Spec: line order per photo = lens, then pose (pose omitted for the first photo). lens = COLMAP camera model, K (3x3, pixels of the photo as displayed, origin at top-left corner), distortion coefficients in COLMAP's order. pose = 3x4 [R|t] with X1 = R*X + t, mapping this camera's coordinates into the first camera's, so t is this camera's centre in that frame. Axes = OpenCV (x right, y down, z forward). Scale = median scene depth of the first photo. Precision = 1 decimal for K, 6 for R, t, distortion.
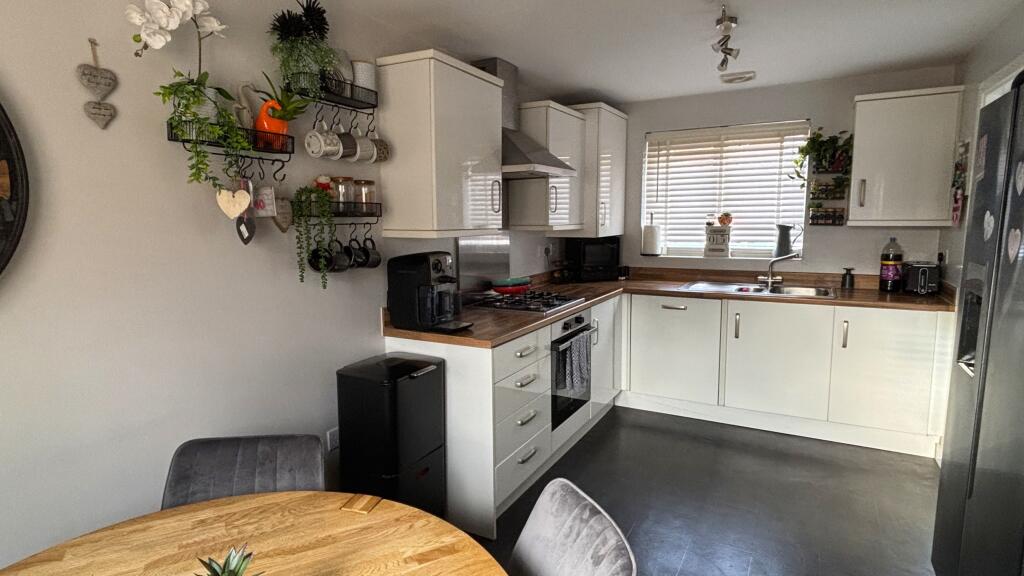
lens RADIAL K [[537.2, 0, 512.0], [0, 537.2, 288.0], [0, 0, 1]] dist [0.000213, -0.000205]
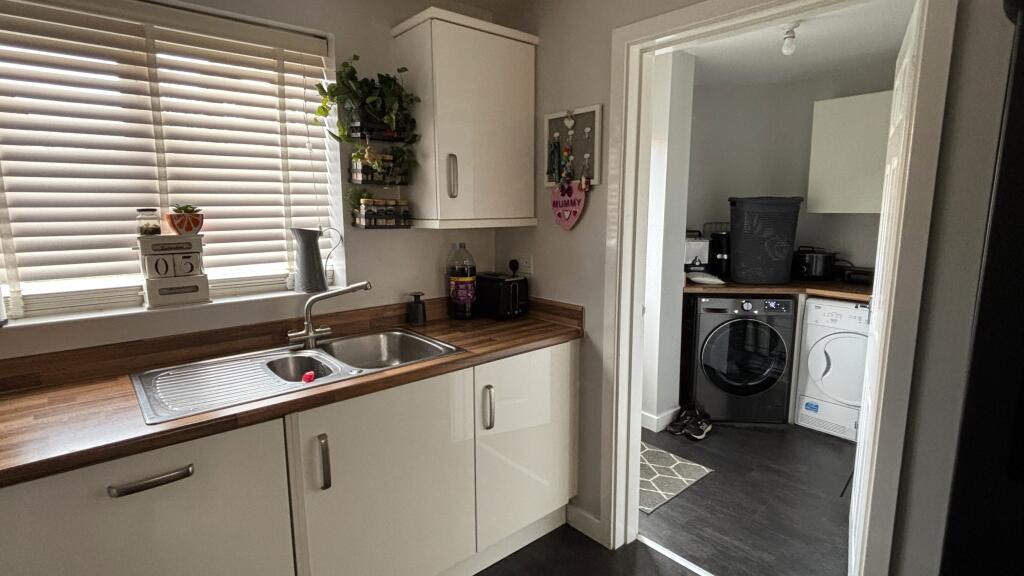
lens RADIAL K [[518.4, 0, 512.0], [0, 518.4, 288.0], [0, 0, 1]] dist [0.002134, -0.000176]
pose [[0.357760, -0.144412, 0.922580, 0.087957], [0.118908, 0.986972, 0.108382, -0.091652], [-0.926212, 0.070927, 0.370271, 0.625610]]
